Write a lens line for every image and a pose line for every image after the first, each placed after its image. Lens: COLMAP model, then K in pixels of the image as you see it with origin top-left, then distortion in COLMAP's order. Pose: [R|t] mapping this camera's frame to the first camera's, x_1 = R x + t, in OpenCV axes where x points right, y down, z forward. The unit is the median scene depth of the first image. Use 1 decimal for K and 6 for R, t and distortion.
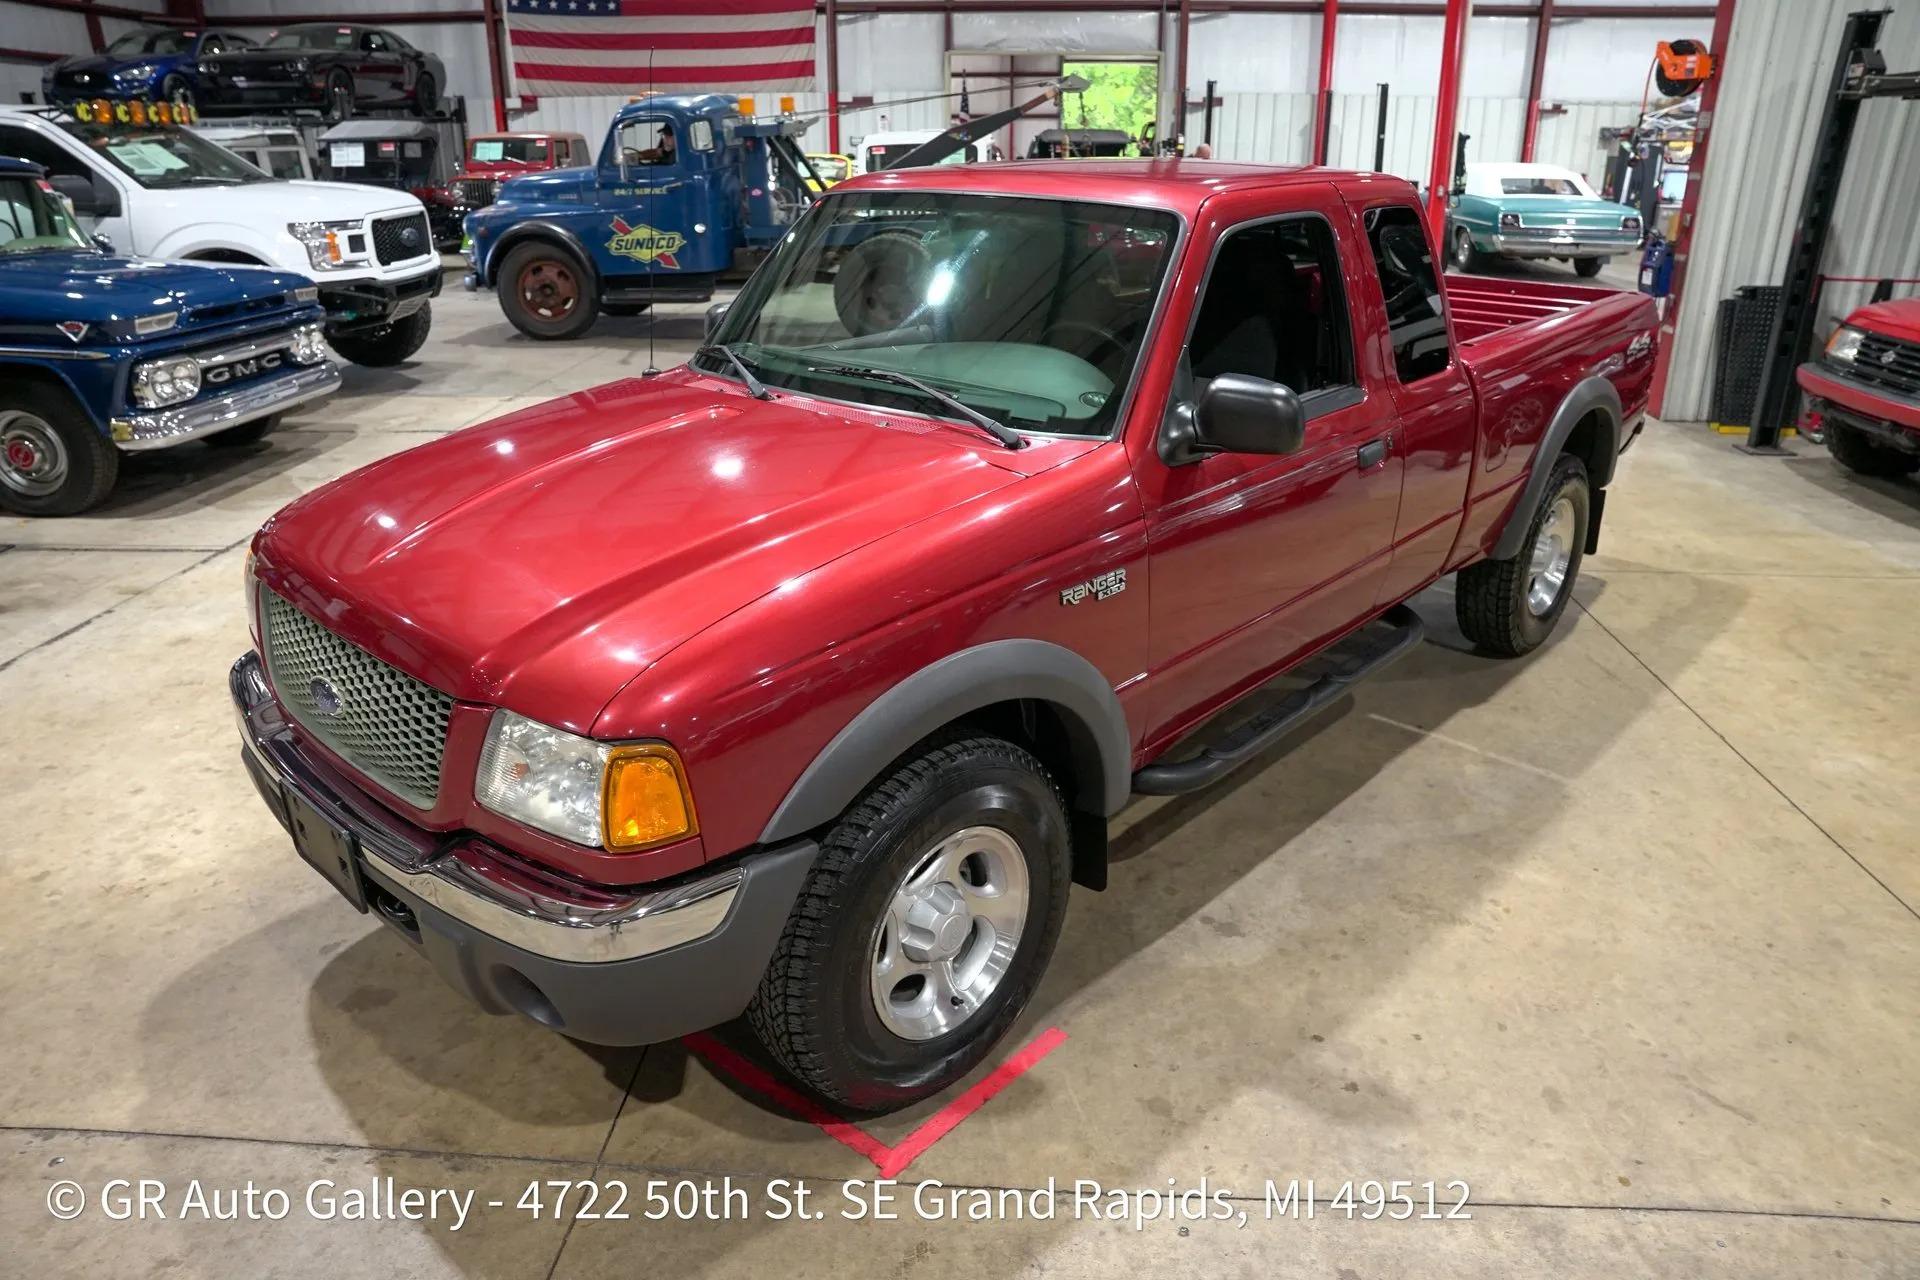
lens RADIAL K [[1317.3, 0, 963.0], [0, 1317.3, 641.9], [0, 0, 1]] dist [-0.143342, 0.114564]
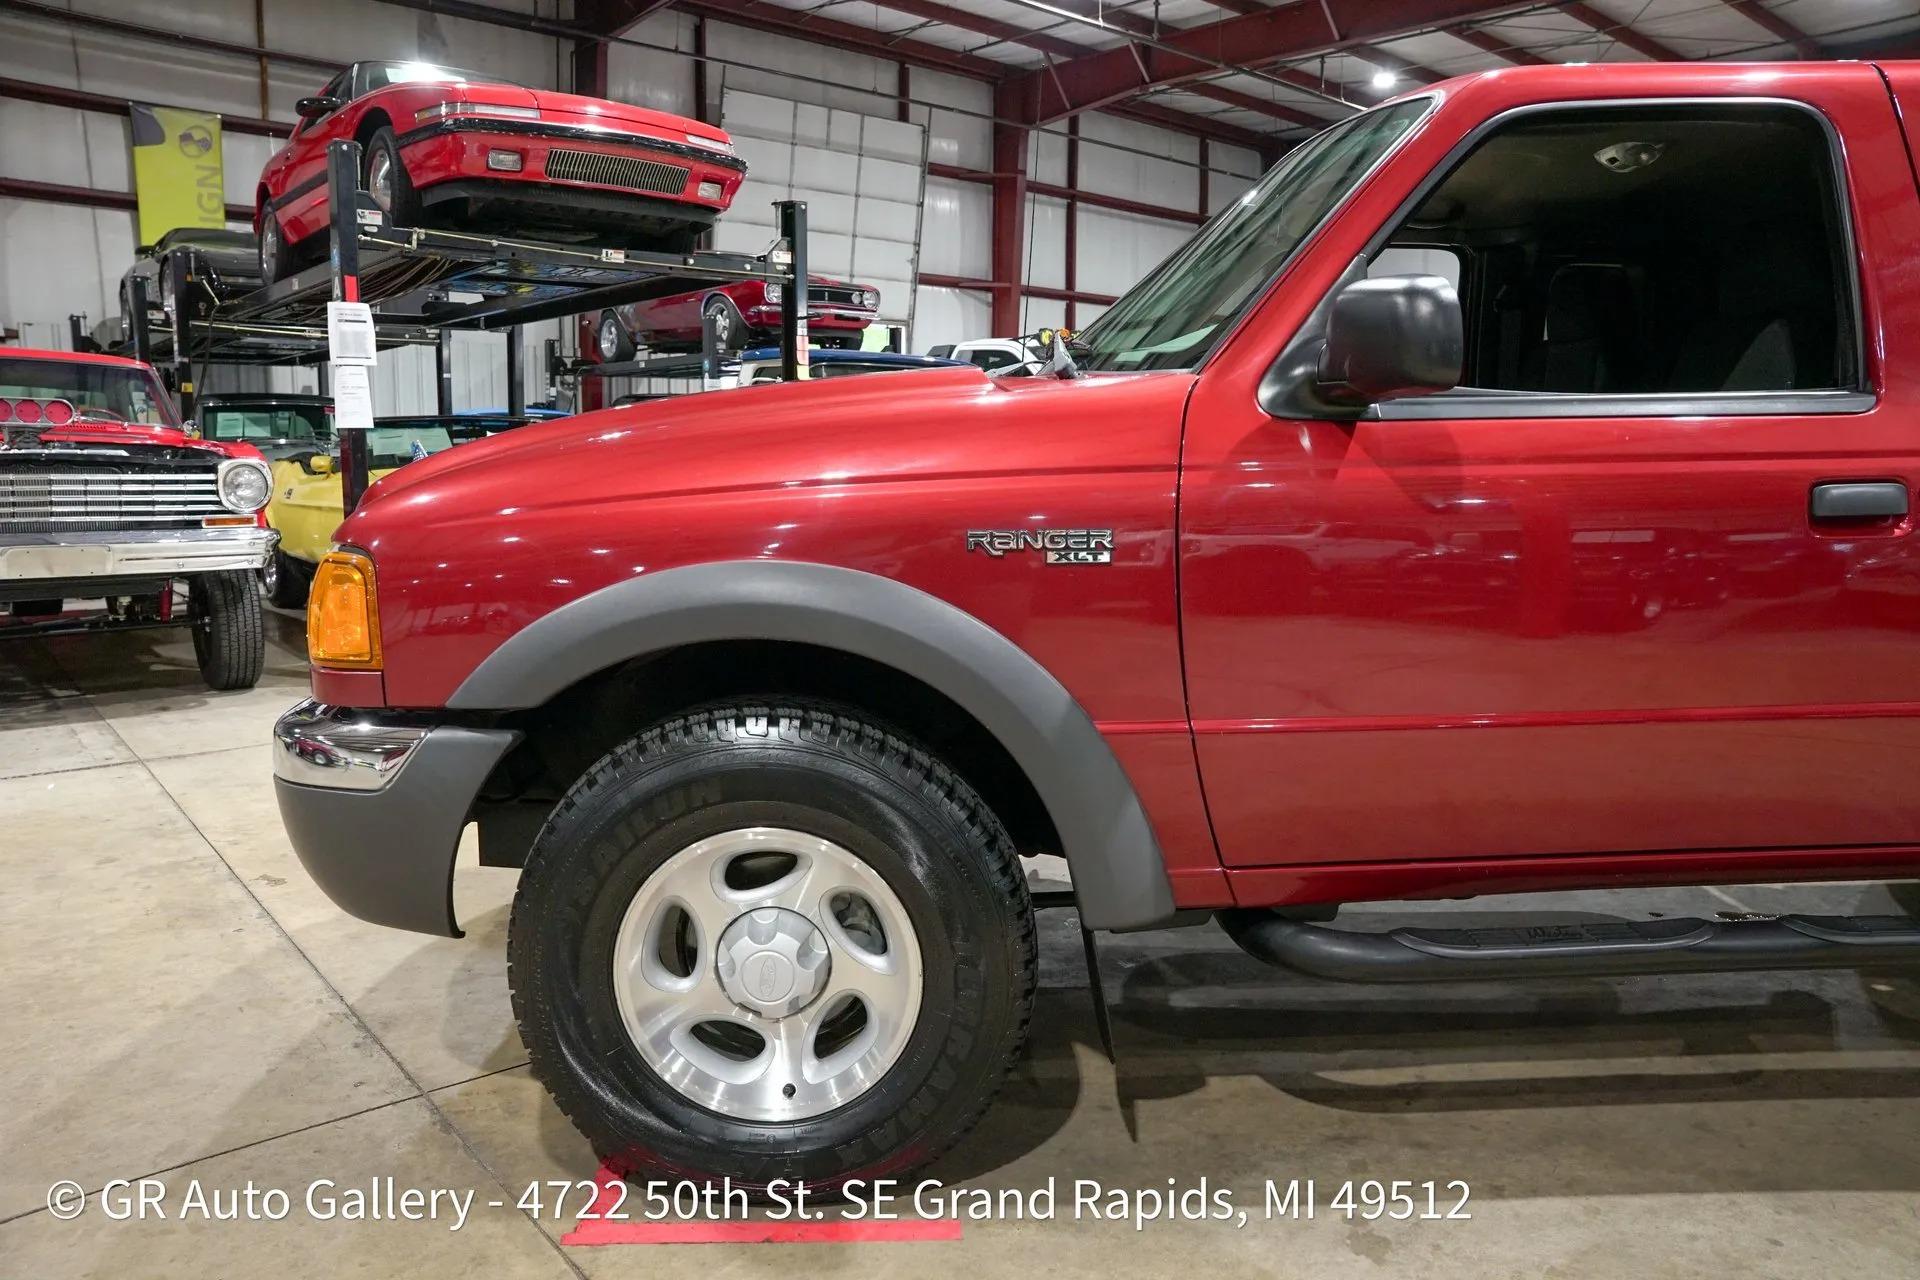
lens RADIAL K [[1317.3, 0, 963.0], [0, 1317.3, 641.9], [0, 0, 1]] dist [-0.143342, 0.114564]
pose [[0.696054, 0.110402, -0.709451, 0.298833], [-0.271864, 0.955061, -0.118106, 0.052335], [0.664530, 0.275082, 0.694788, 0.268483]]
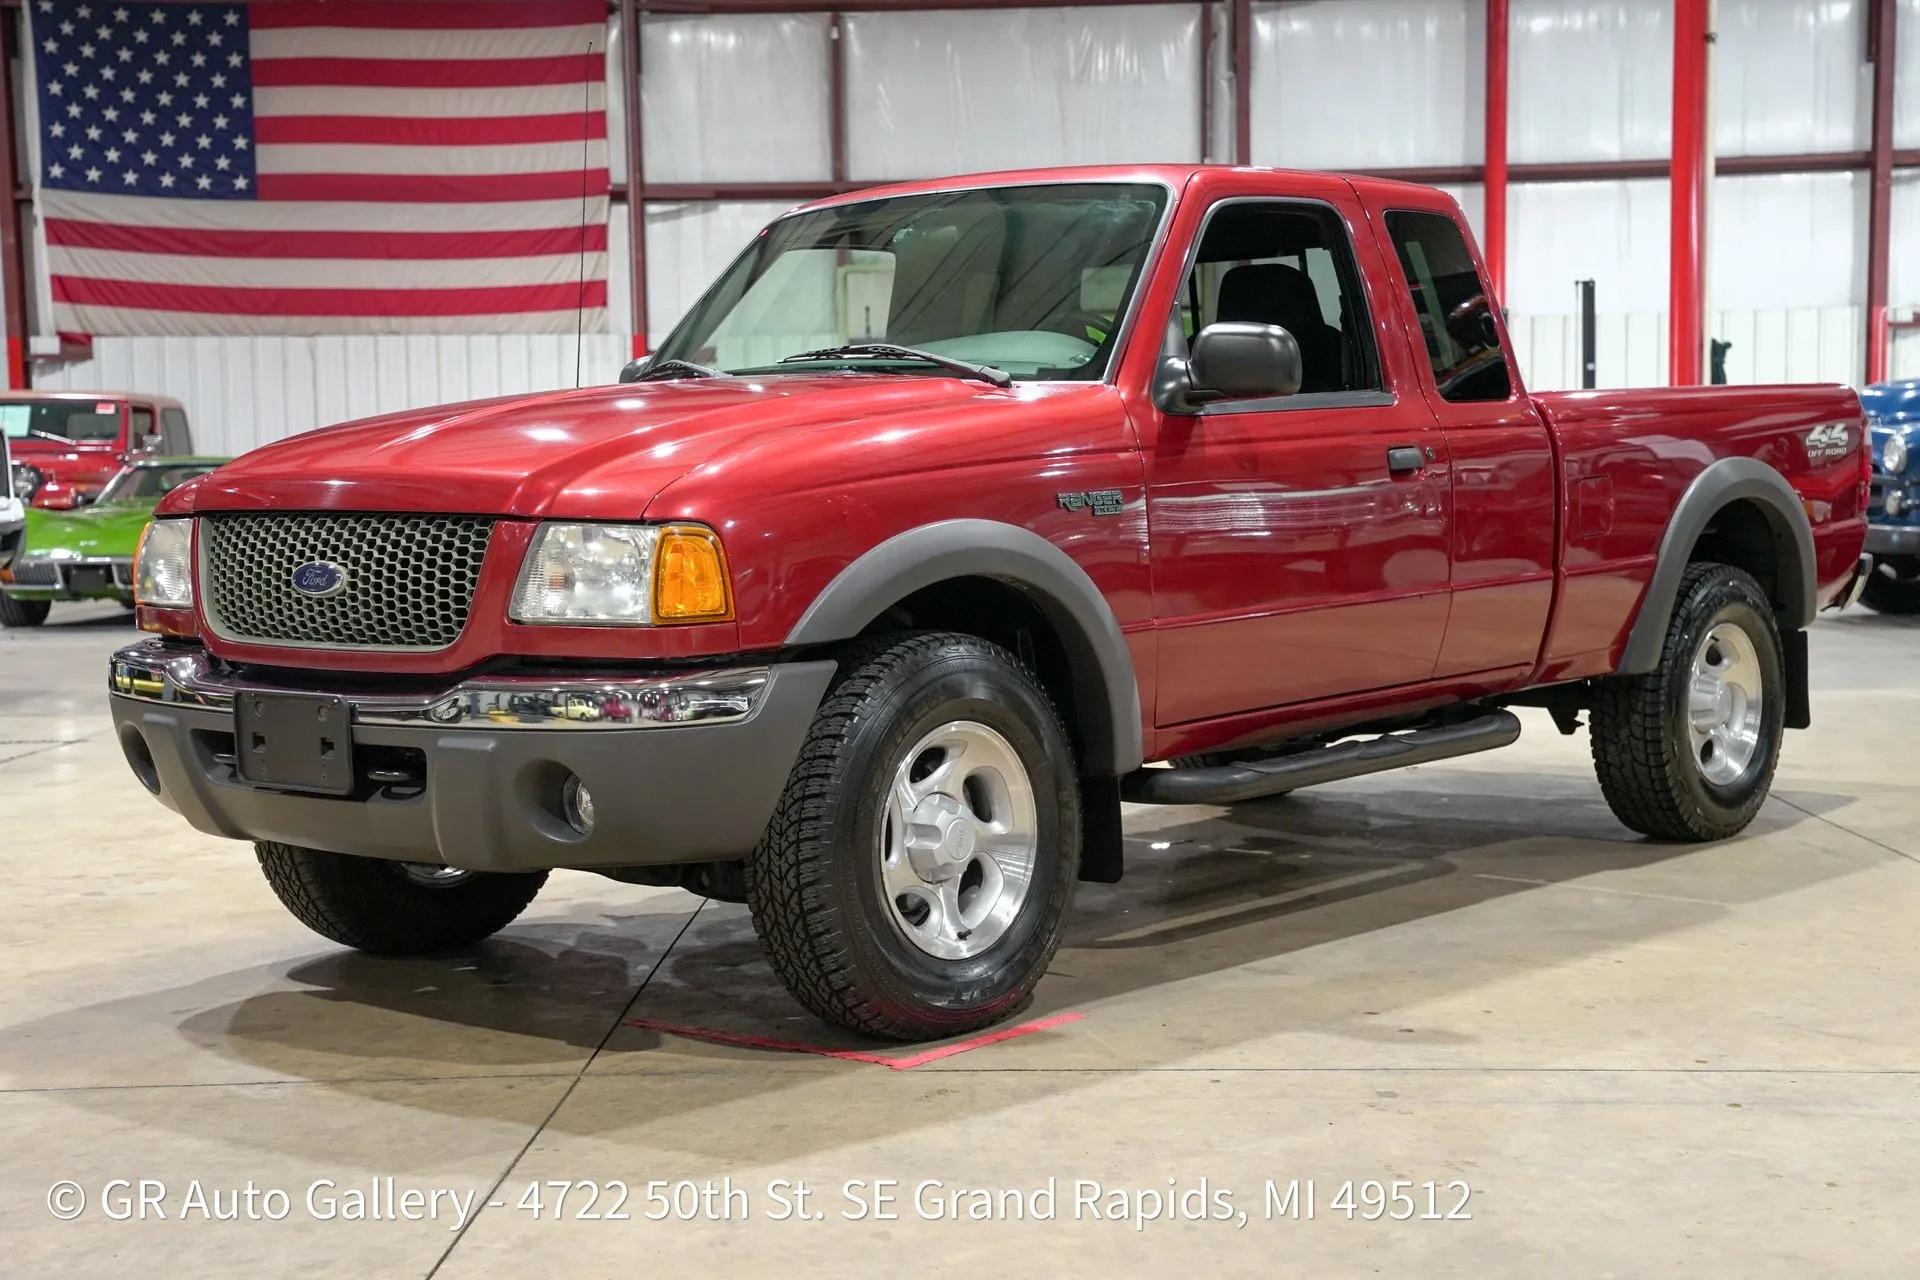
lens RADIAL K [[2684.6, 0, 960.0], [0, 2684.6, 640.0], [0, 0, 1]] dist [0.225140, 0.037322]
pose [[0.999030, -0.016973, 0.040638, -0.044616], [0.028764, 0.950216, -0.310261, 0.363847], [-0.033349, 0.311129, 0.949782, -0.478613]]
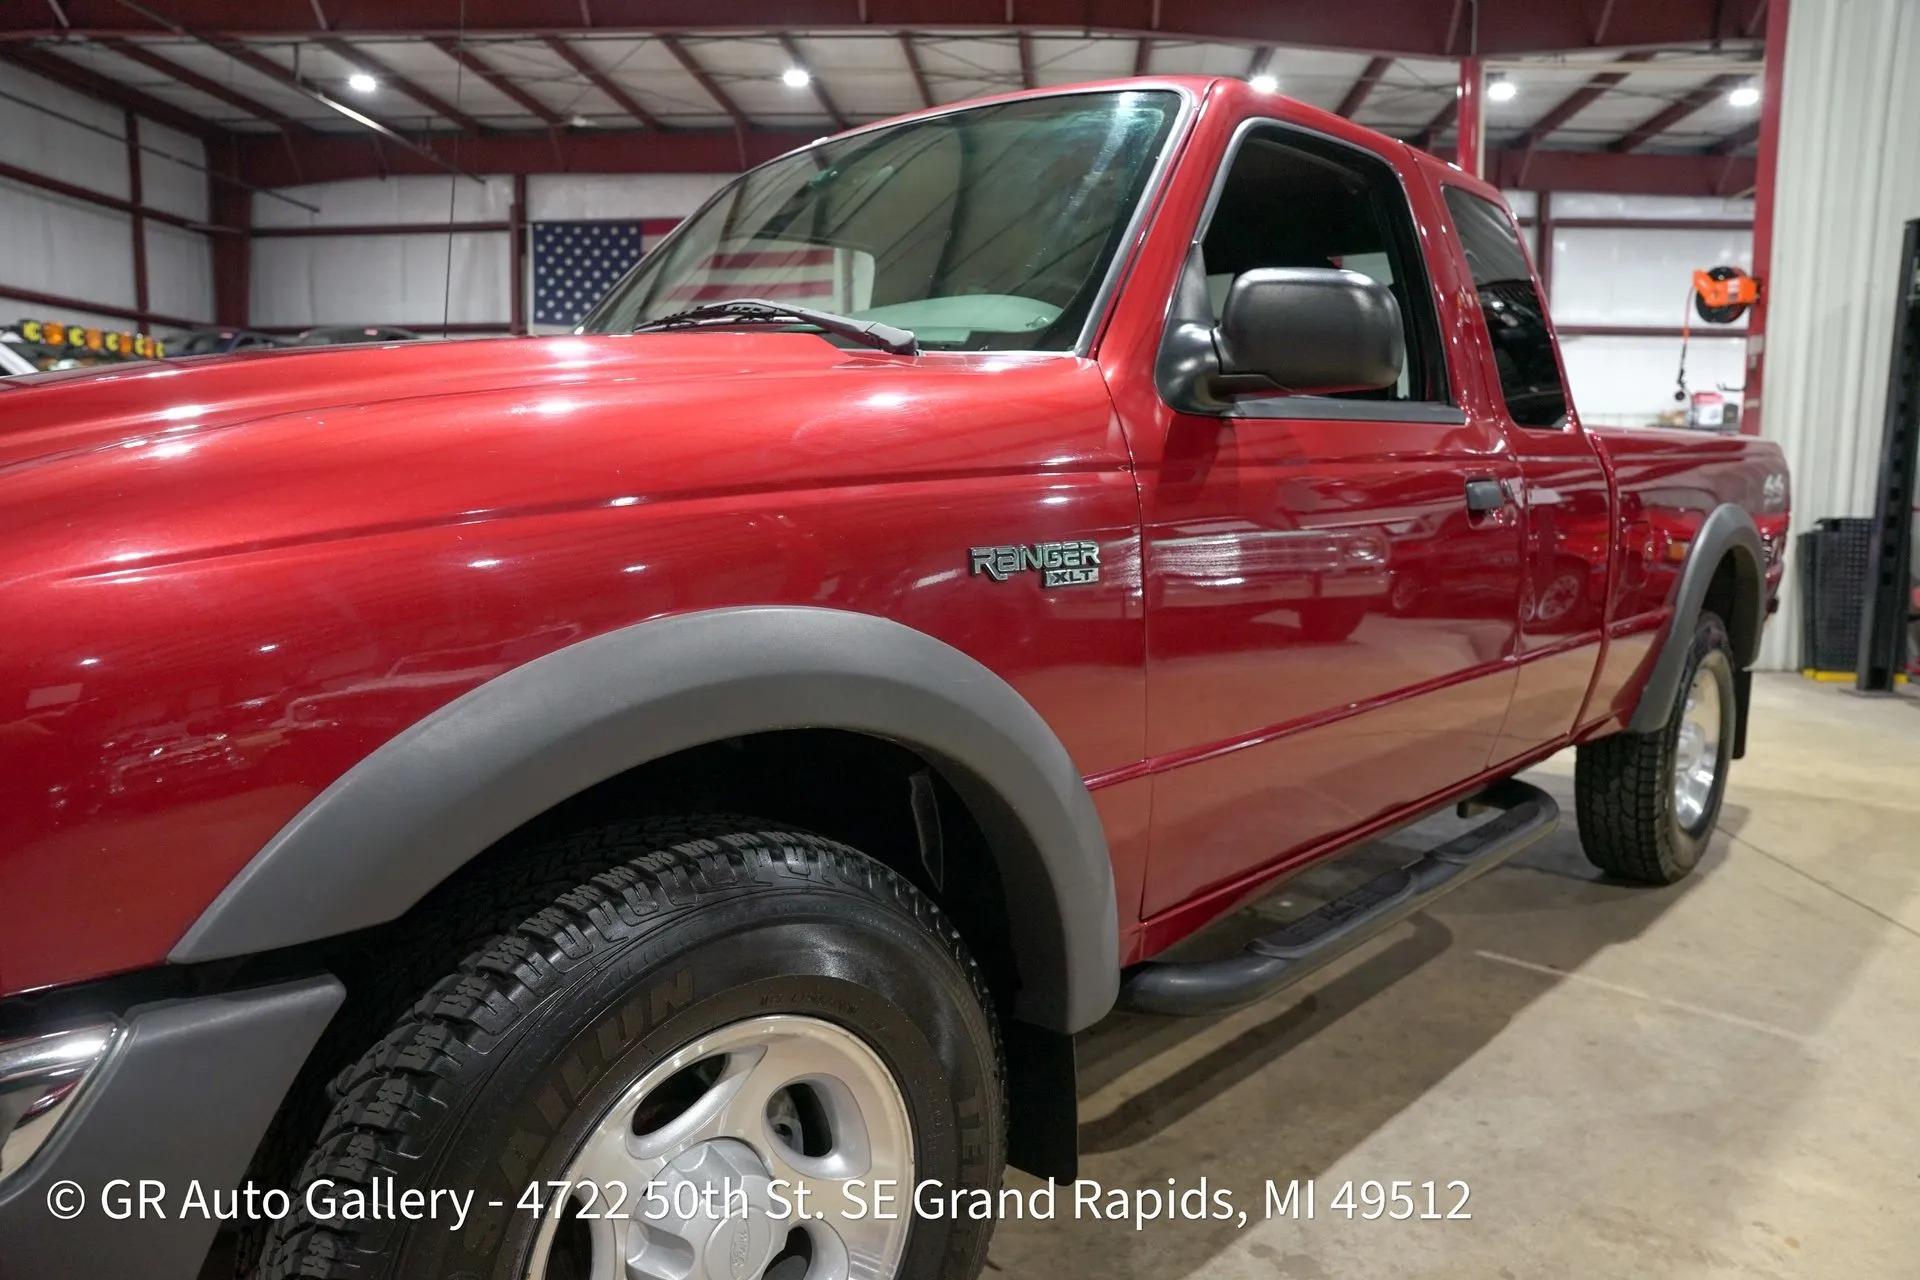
lens RADIAL K [[1313.9, 0, 963.4], [0, 1313.9, 644.5], [0, 0, 1]] dist [-0.143265, 0.112881]
pose [[0.999820, 0.012522, -0.014278, 0.040651], [-0.015722, 0.967501, -0.252379, 0.065929], [0.010654, 0.252558, 0.967523, 0.260243]]
